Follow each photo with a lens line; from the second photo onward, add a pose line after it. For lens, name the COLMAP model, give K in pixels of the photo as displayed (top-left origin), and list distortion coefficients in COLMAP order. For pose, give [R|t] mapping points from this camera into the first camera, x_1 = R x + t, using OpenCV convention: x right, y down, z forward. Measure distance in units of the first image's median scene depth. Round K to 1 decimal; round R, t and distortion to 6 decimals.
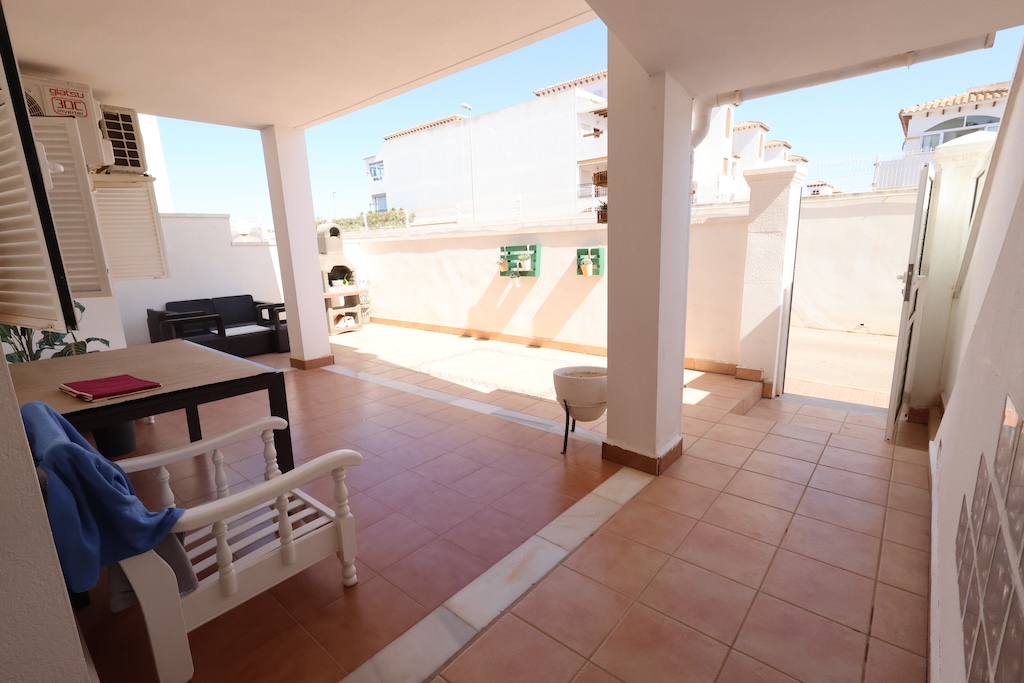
lens RADIAL K [[473.4, 0, 513.6], [0, 473.4, 343.1], [0, 0, 1]] dist [-0.004496, 0.002776]
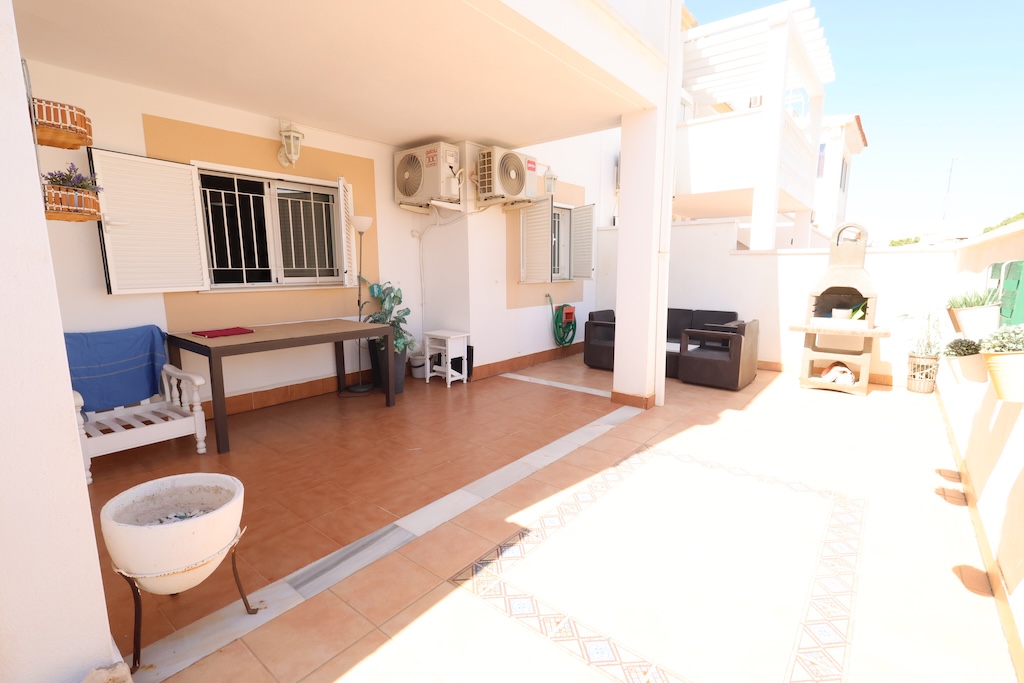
lens RADIAL K [[473.4, 0, 509.7], [0, 473.4, 345.3], [0, 0, 1]] dist [-0.004496, 0.002776]
pose [[0.014449, 0.195441, -0.980609, 0.424783], [-0.204017, 0.960656, 0.188458, -0.186584], [0.978861, 0.197338, 0.053753, 0.867129]]
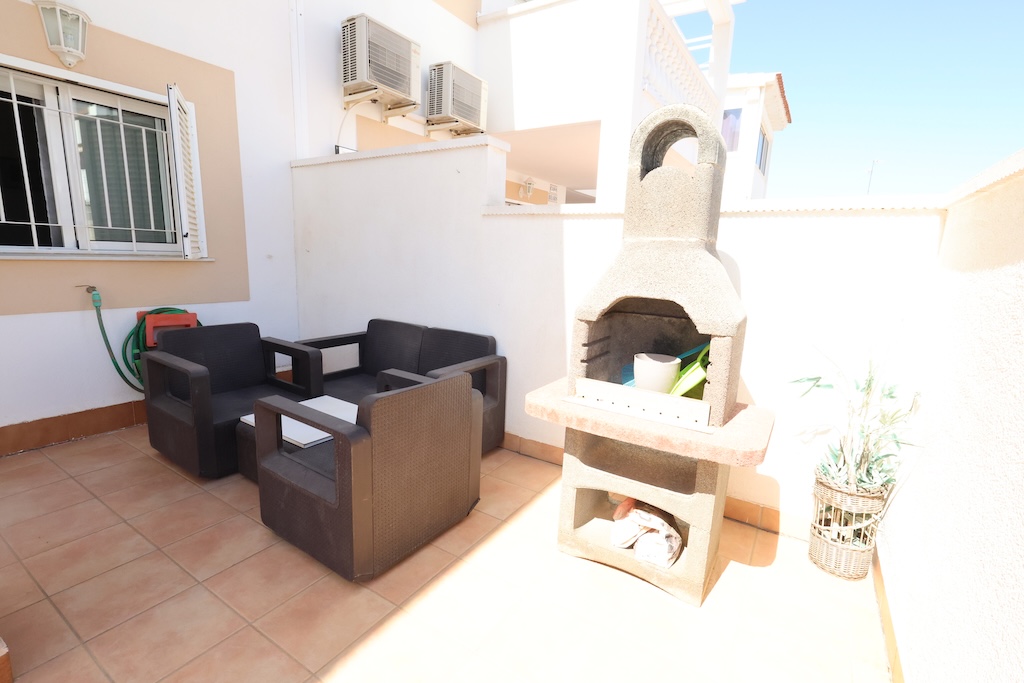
lens RADIAL K [[473.4, 0, 512.0], [0, 473.4, 336.0], [0, 0, 1]] dist [-0.004496, 0.002776]
pose [[0.121736, 0.218748, -0.968158, -0.259121], [-0.252794, 0.950079, 0.182877, -0.275421], [0.959831, 0.222482, 0.170957, 1.452599]]
